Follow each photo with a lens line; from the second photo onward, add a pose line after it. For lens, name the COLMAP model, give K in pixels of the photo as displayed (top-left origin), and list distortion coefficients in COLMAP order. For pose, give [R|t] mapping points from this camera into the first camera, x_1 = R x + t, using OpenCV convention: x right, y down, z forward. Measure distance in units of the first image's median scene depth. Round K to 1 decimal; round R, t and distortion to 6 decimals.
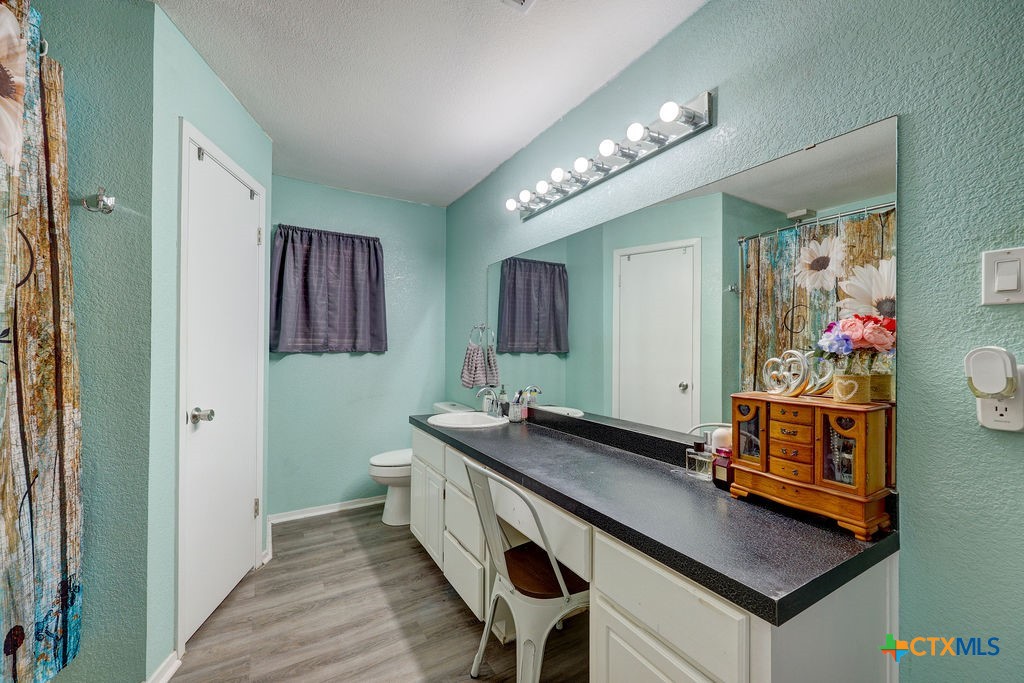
lens RADIAL K [[412.6, 0, 512.6], [0, 412.6, 343.4], [0, 0, 1]] dist [0.000823, 0.000977]
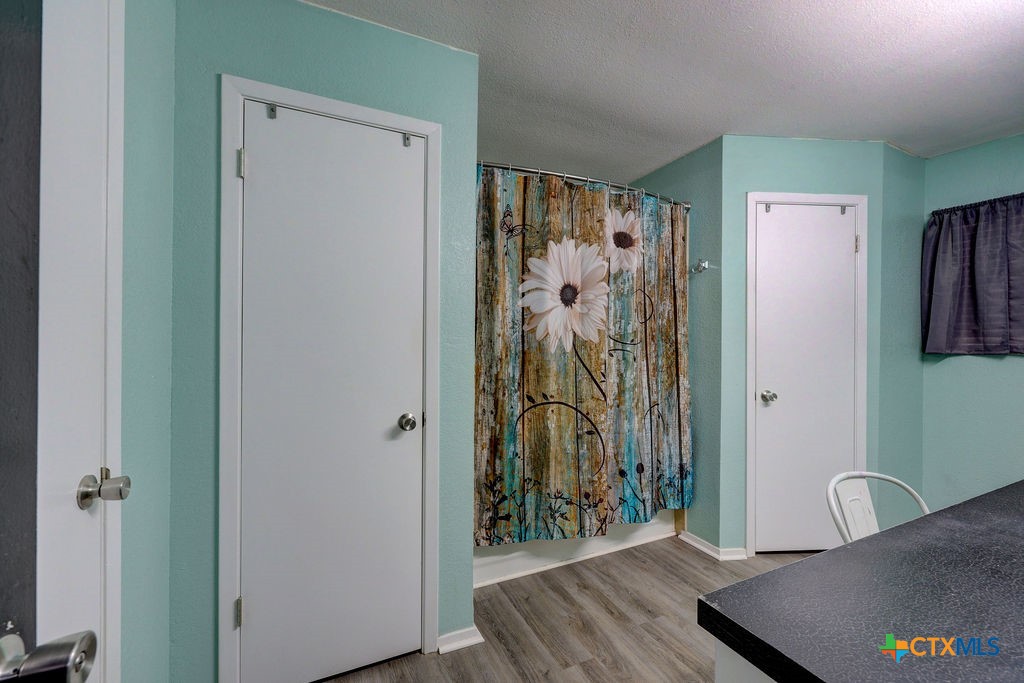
lens RADIAL K [[412.6, 0, 511.5], [0, 412.6, 345.4], [0, 0, 1]] dist [0.000823, 0.000977]
pose [[-0.095604, -0.004333, -0.995410, 0.974925], [0.005408, 0.999974, -0.004872, 0.008136], [0.995405, -0.005849, -0.095579, 0.382843]]
